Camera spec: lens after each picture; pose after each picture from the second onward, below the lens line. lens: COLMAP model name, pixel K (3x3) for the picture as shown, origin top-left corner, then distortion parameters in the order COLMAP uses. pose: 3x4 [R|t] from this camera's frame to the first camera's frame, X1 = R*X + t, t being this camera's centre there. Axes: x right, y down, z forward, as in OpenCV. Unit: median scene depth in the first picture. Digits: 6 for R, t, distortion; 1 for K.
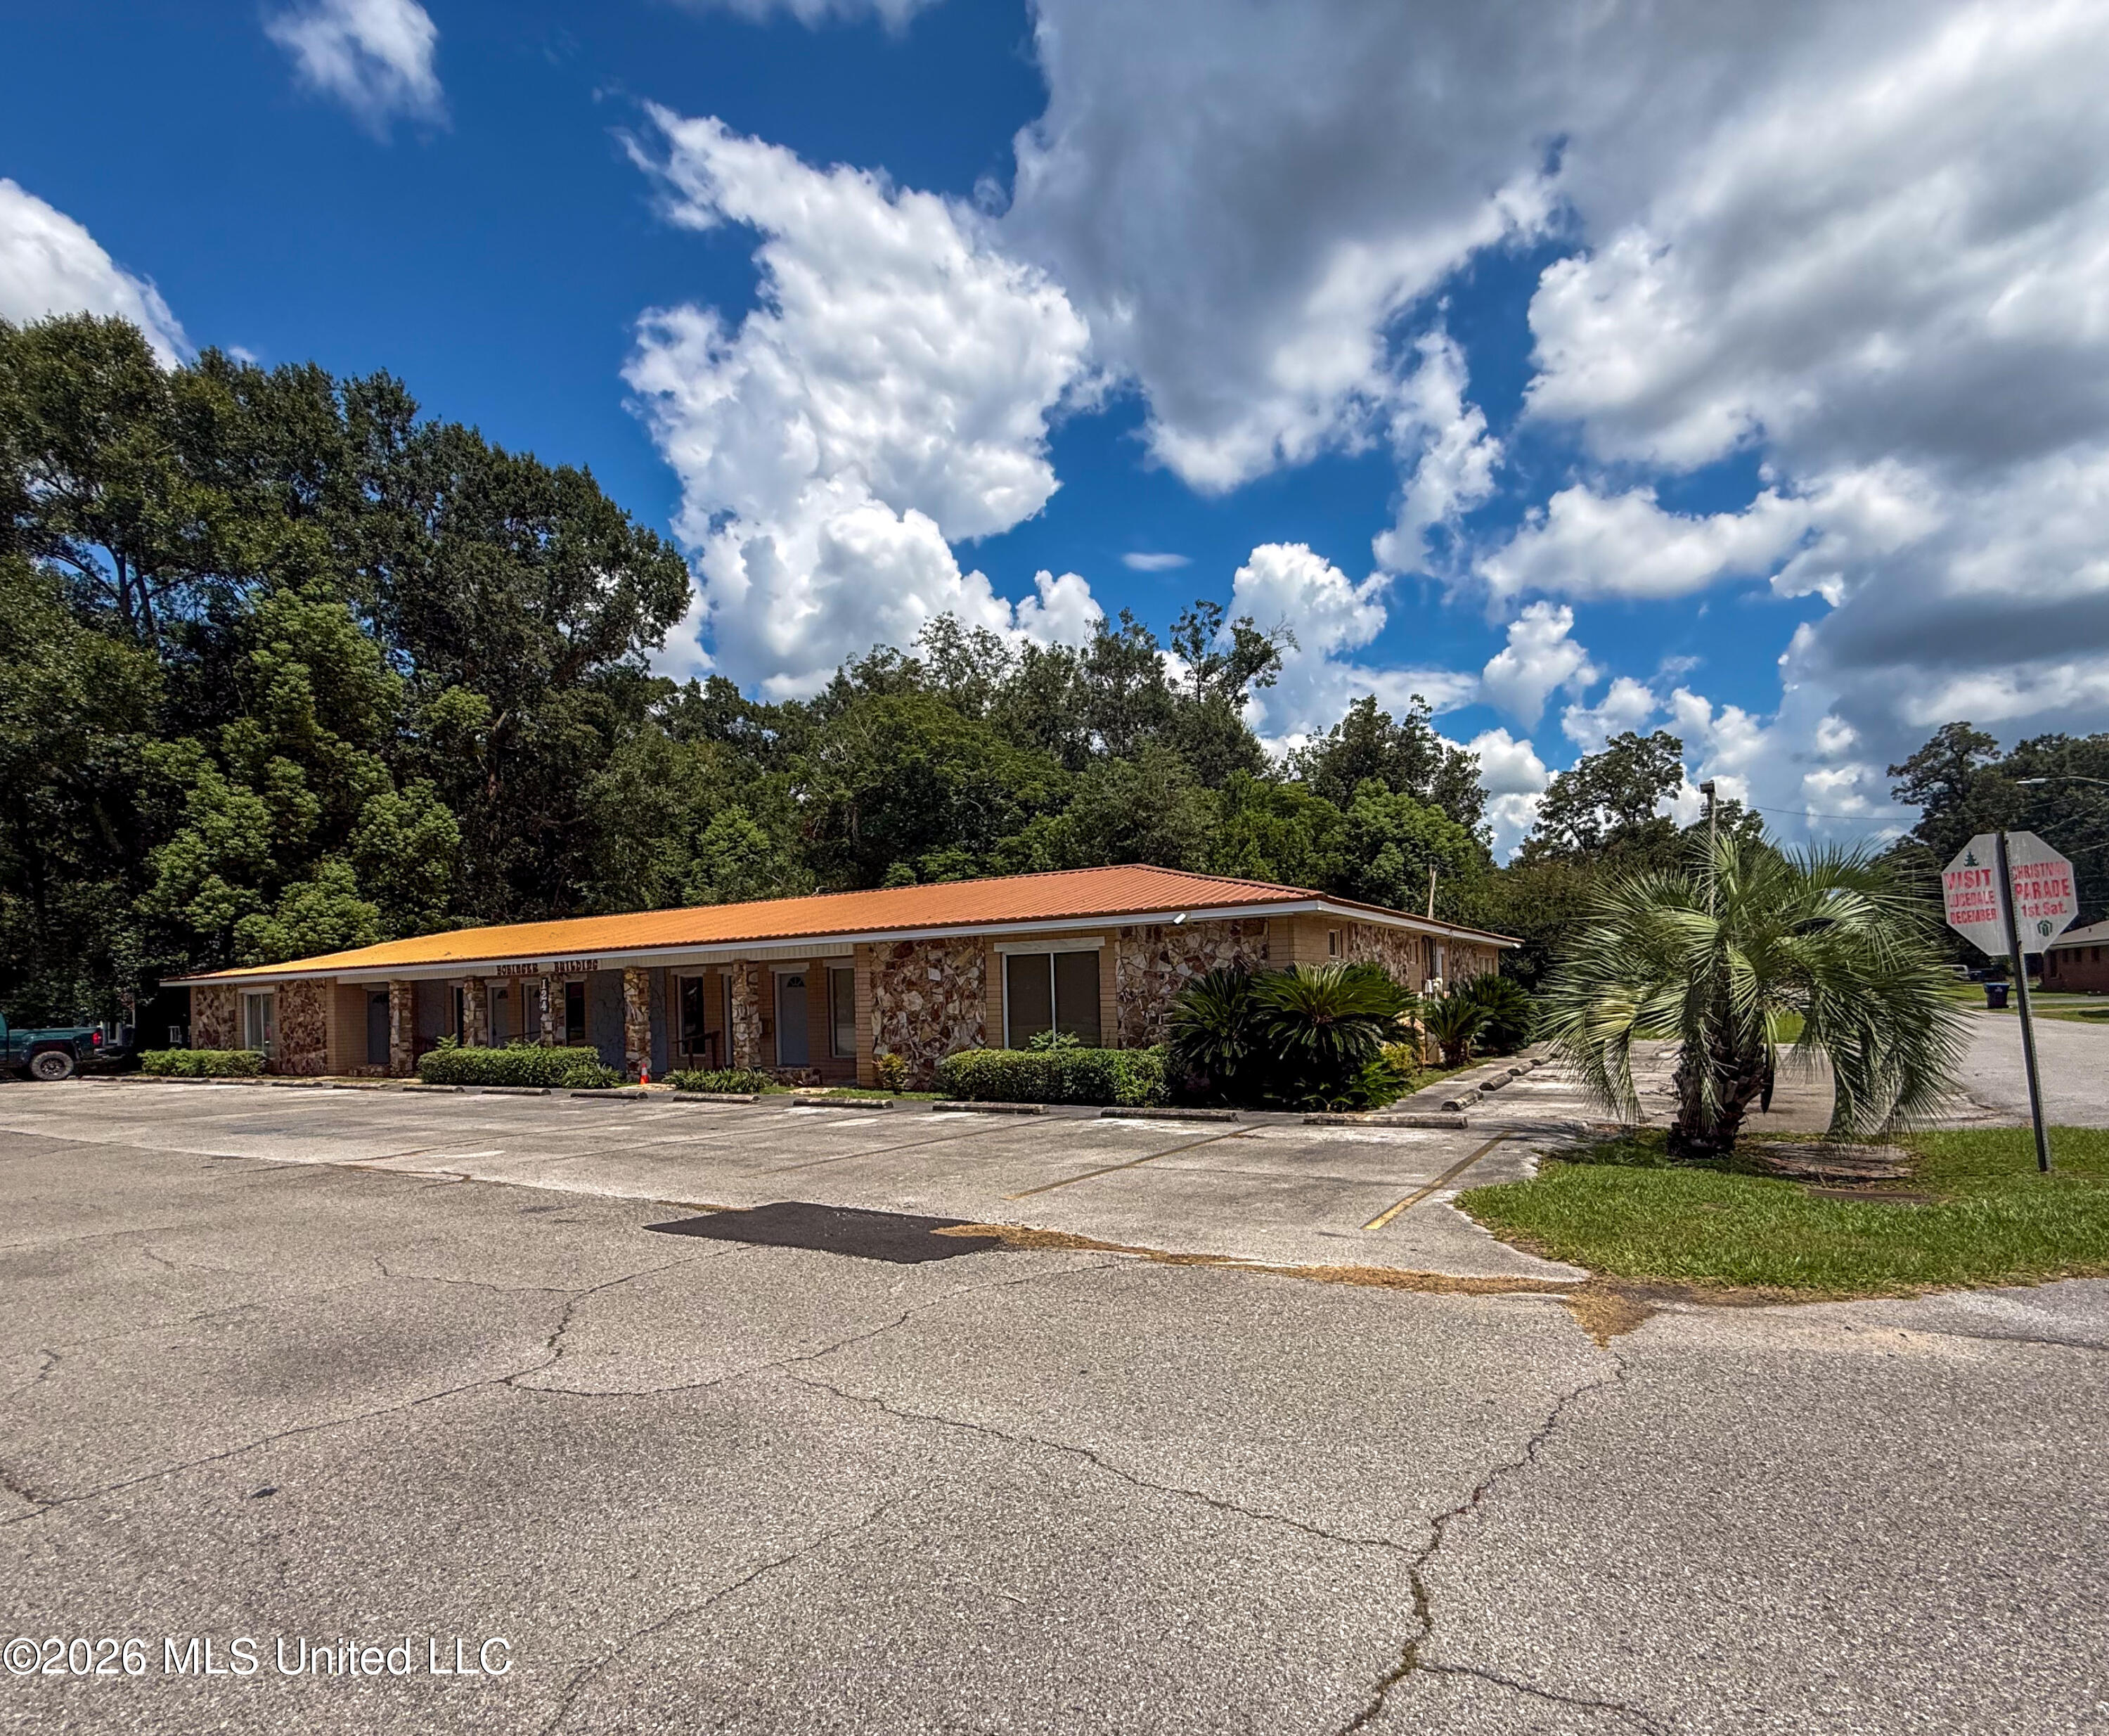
lens RADIAL K [[1065.9, 0, 1112.8], [0, 1065.9, 980.4], [0, 0, 1]] dist [0.014303, 0.000534]
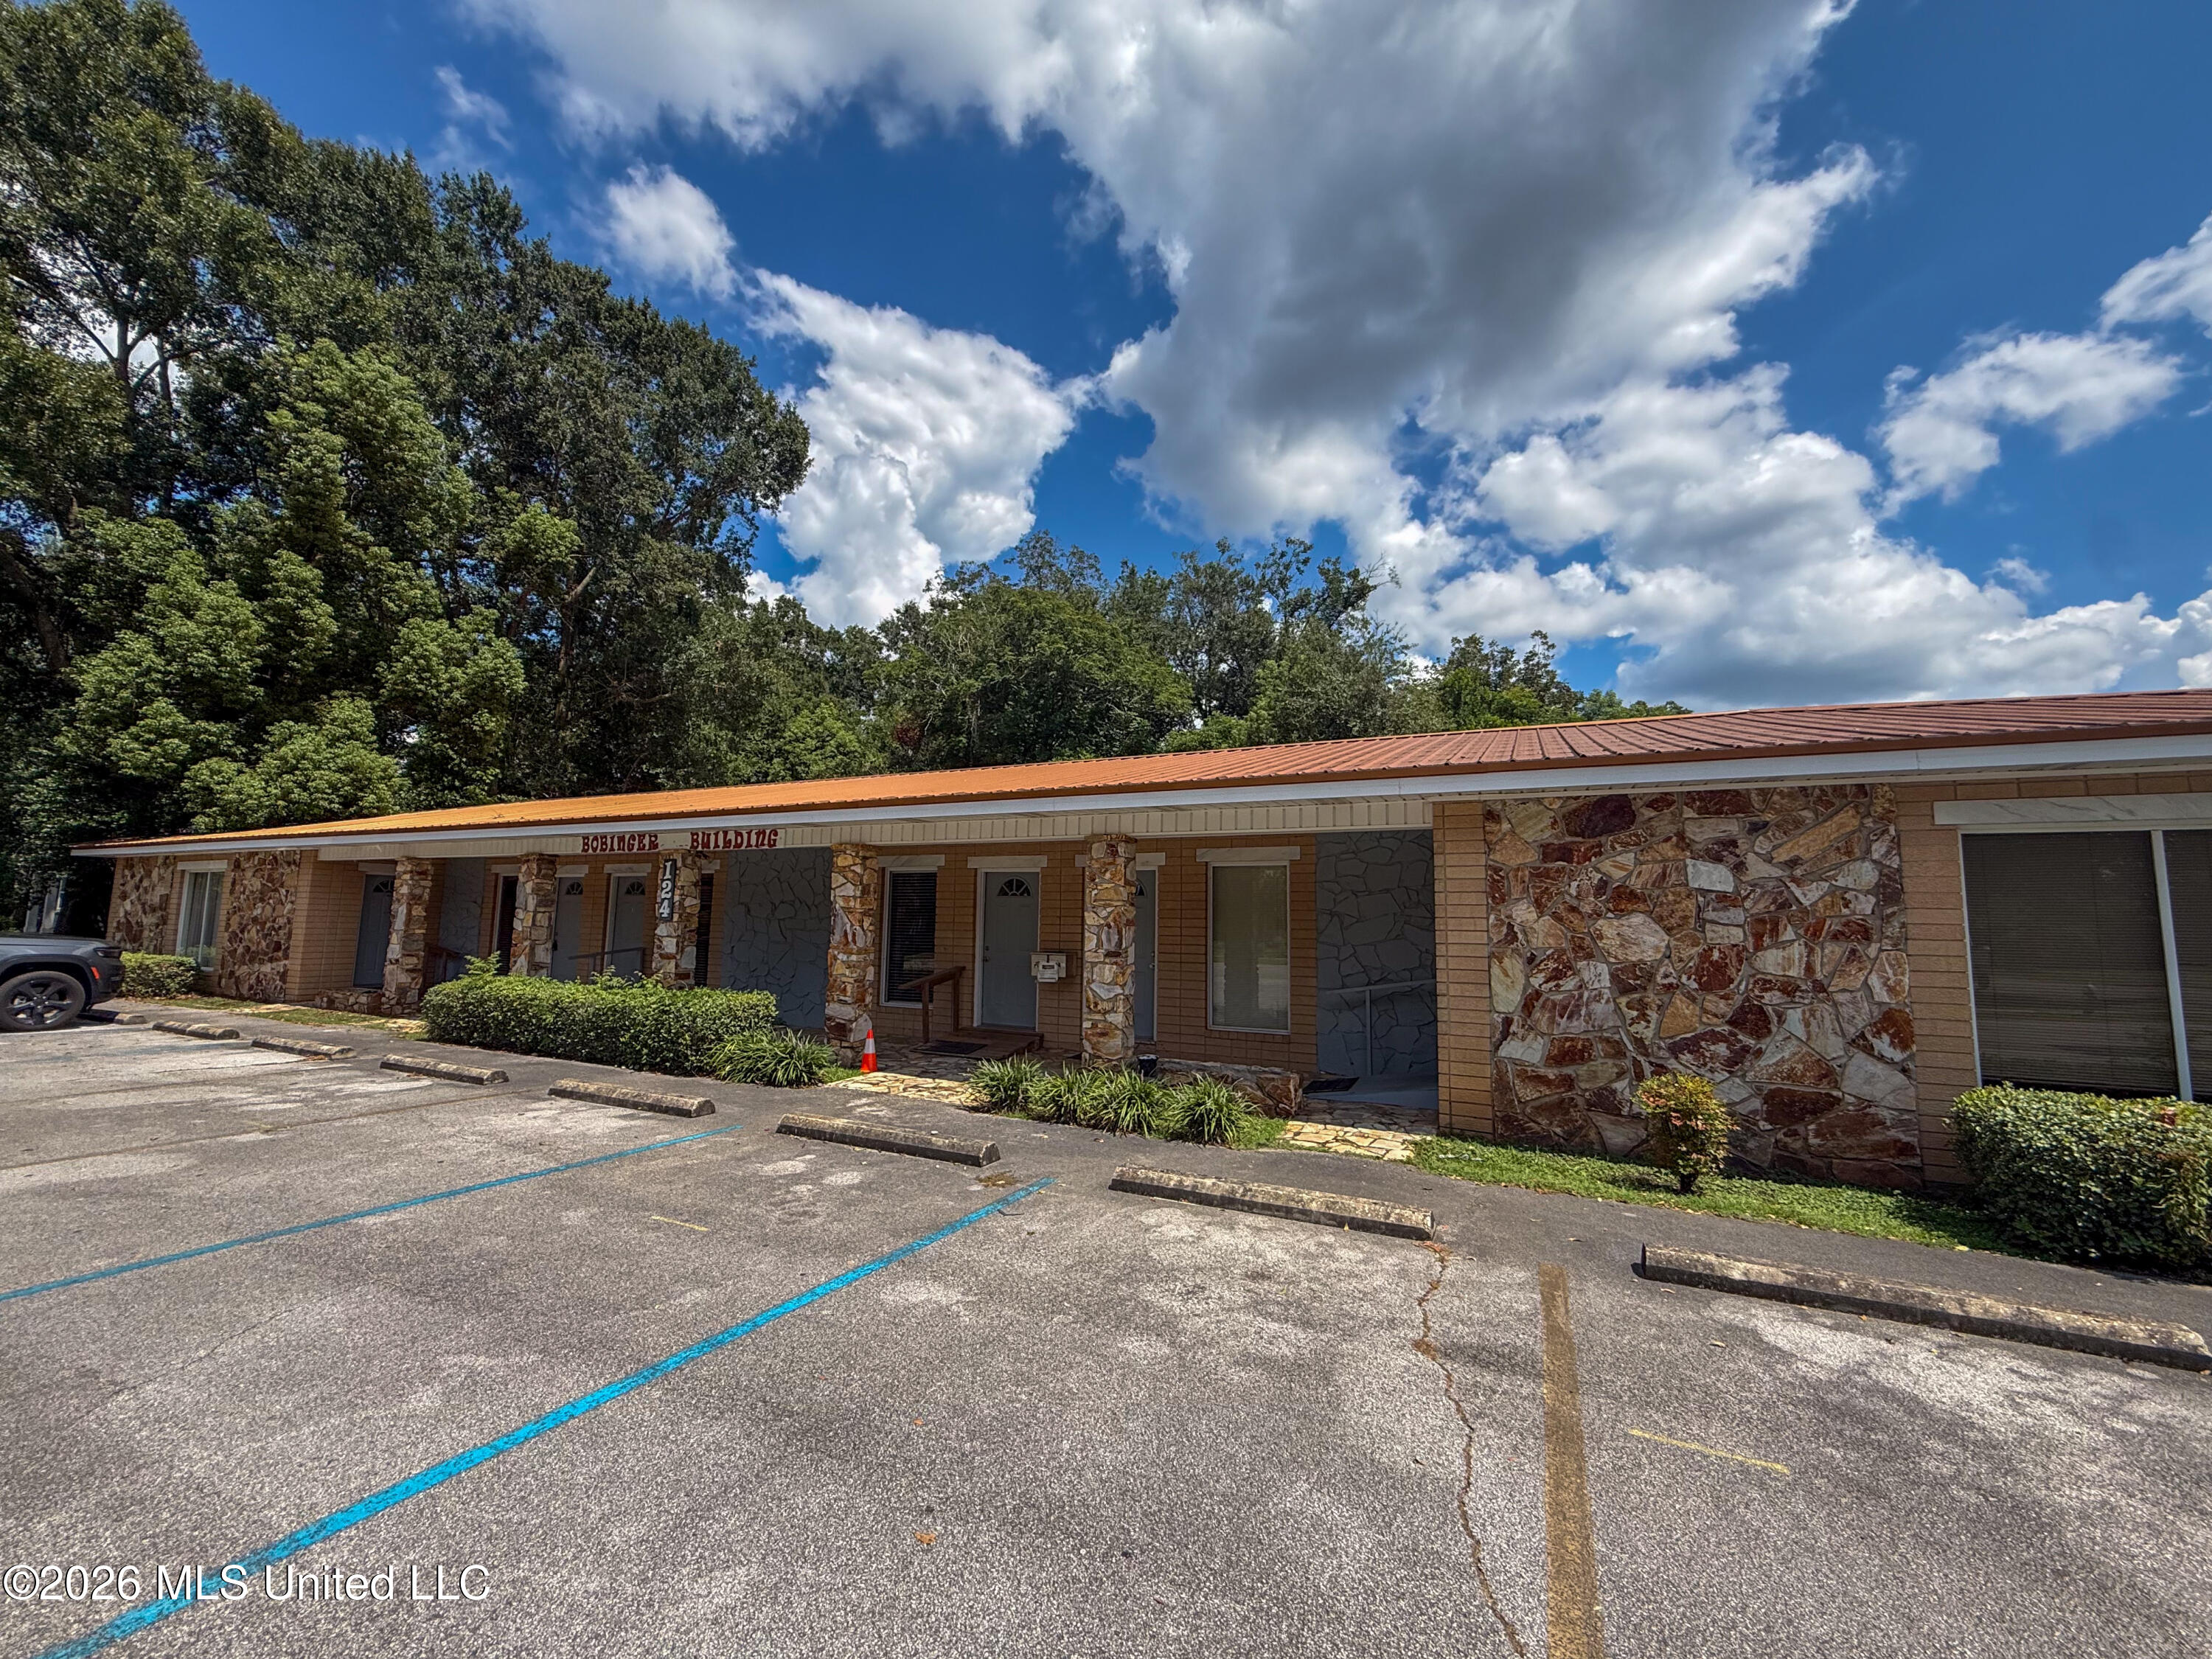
lens RADIAL K [[877.9, 0, 1108.7], [0, 877.9, 835.1], [0, 0, 1]] dist [-0.000301, 0.000338]
pose [[0.997071, 0.050724, 0.057235, -0.170117], [-0.045673, 0.995218, -0.086342, 0.007508], [-0.061340, 0.083475, 0.994620, 0.272639]]
